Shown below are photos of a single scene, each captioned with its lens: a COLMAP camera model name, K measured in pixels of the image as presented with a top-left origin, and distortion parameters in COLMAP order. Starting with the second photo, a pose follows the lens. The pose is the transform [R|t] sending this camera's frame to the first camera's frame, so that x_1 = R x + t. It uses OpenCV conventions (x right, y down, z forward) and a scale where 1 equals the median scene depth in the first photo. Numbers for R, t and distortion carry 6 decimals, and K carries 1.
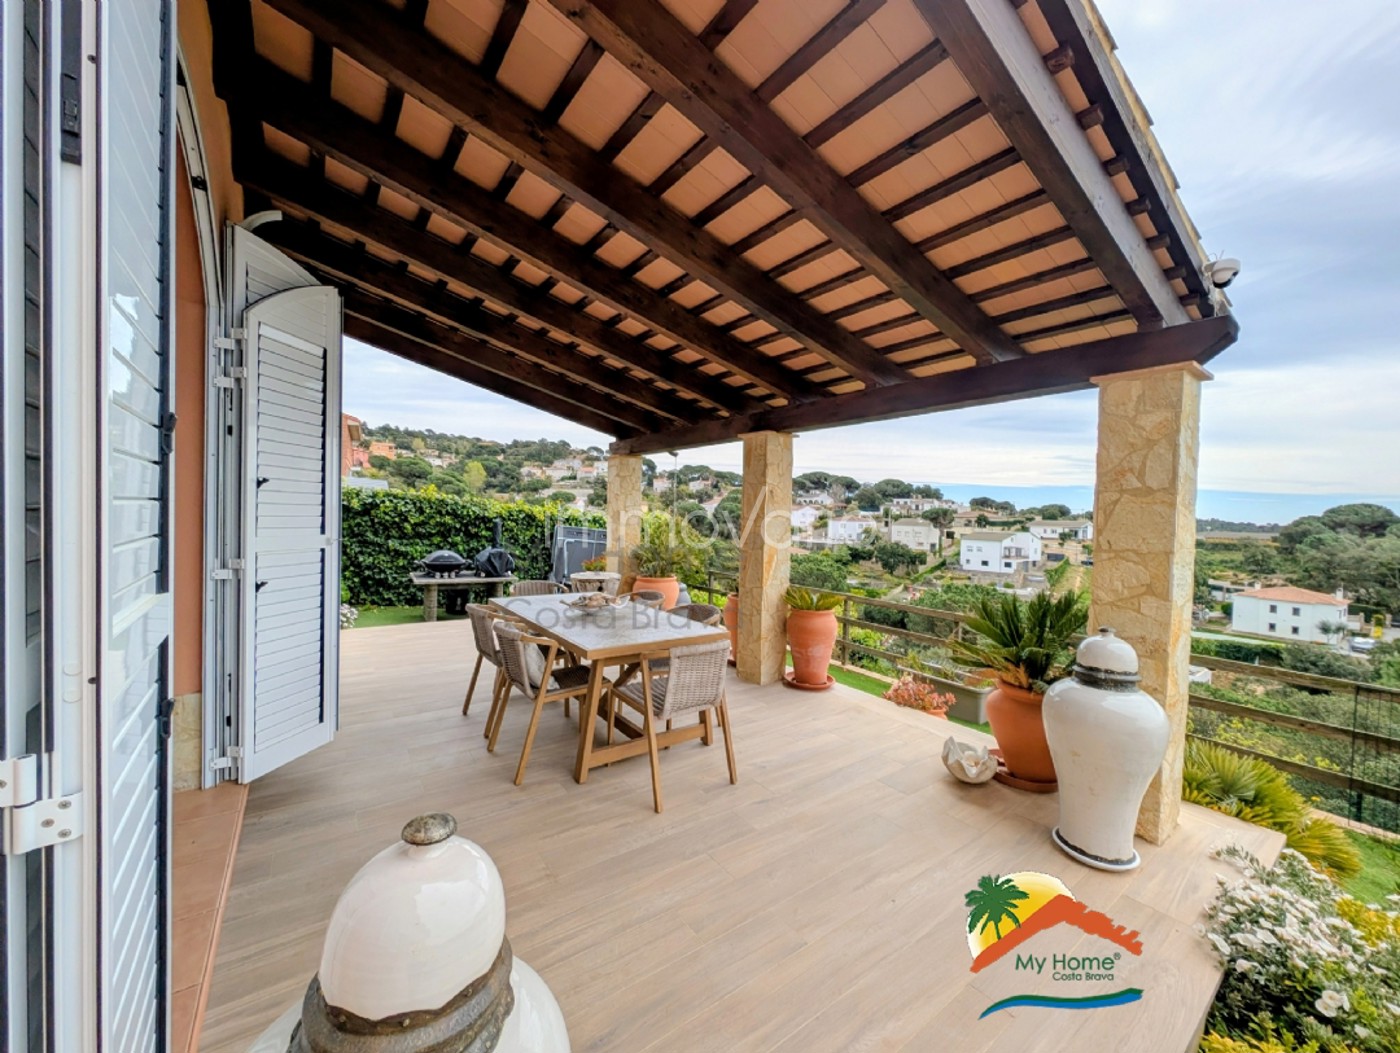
lens RADIAL K [[543.2, 0, 708.6], [0, 543.2, 528.3], [0, 0, 1]] dist [0.007975, -0.003268]
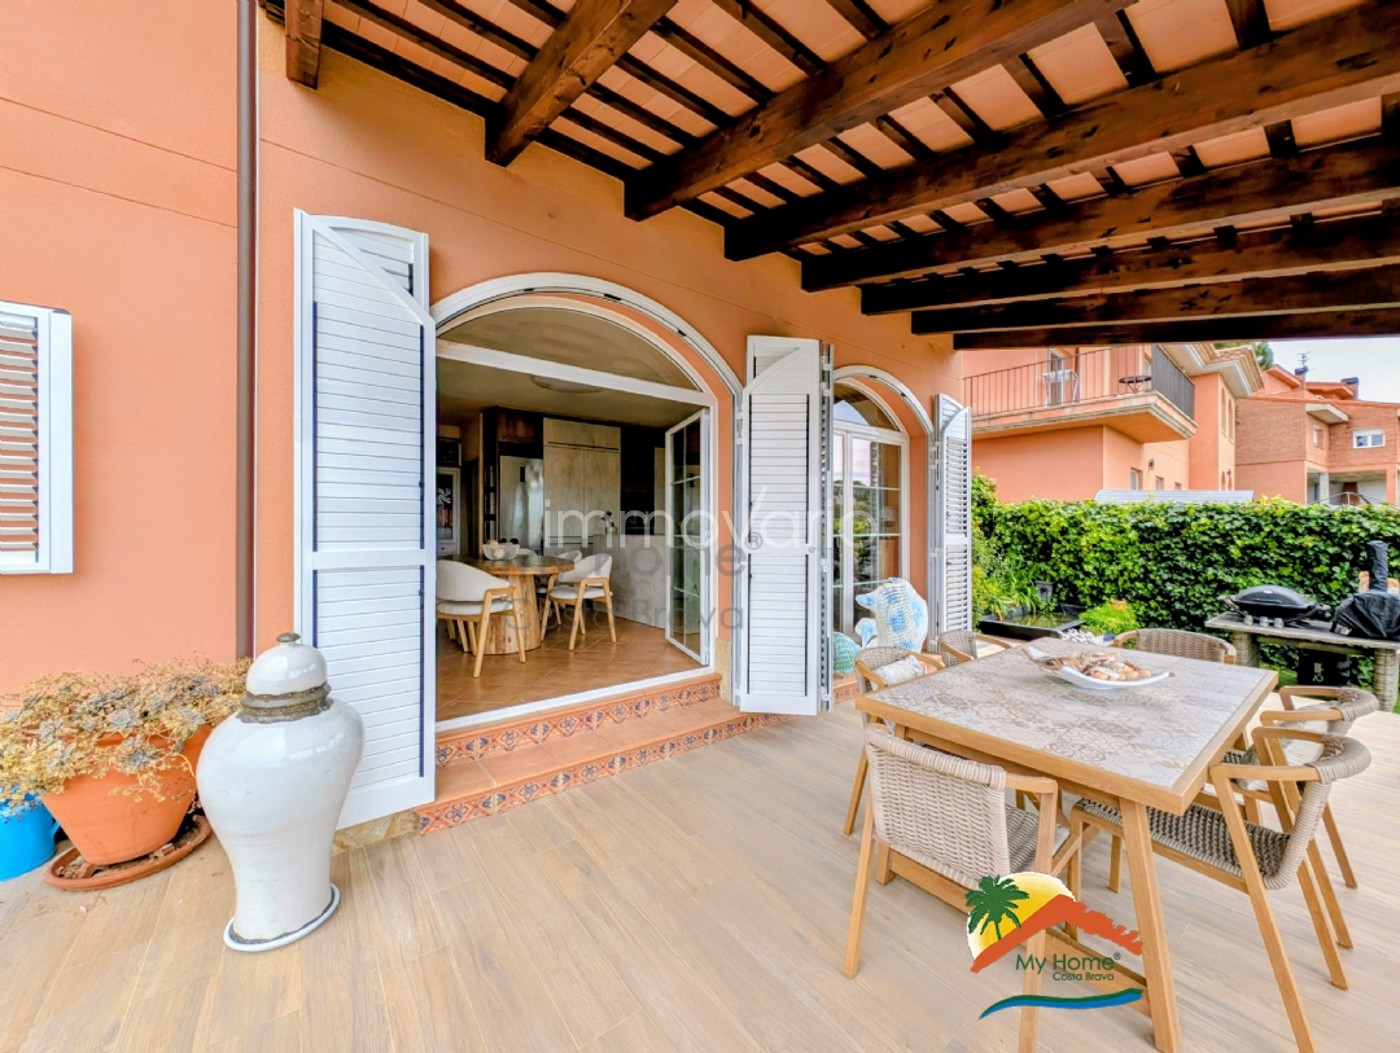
lens RADIAL K [[543.2, 0, 708.6], [0, 543.2, 528.3], [0, 0, 1]] dist [0.007975, -0.003268]
pose [[0.002746, -0.026790, -0.999637, 0.195882], [-0.026652, 0.999284, -0.026854, 0.005982], [0.999641, 0.026716, 0.002030, 0.284313]]
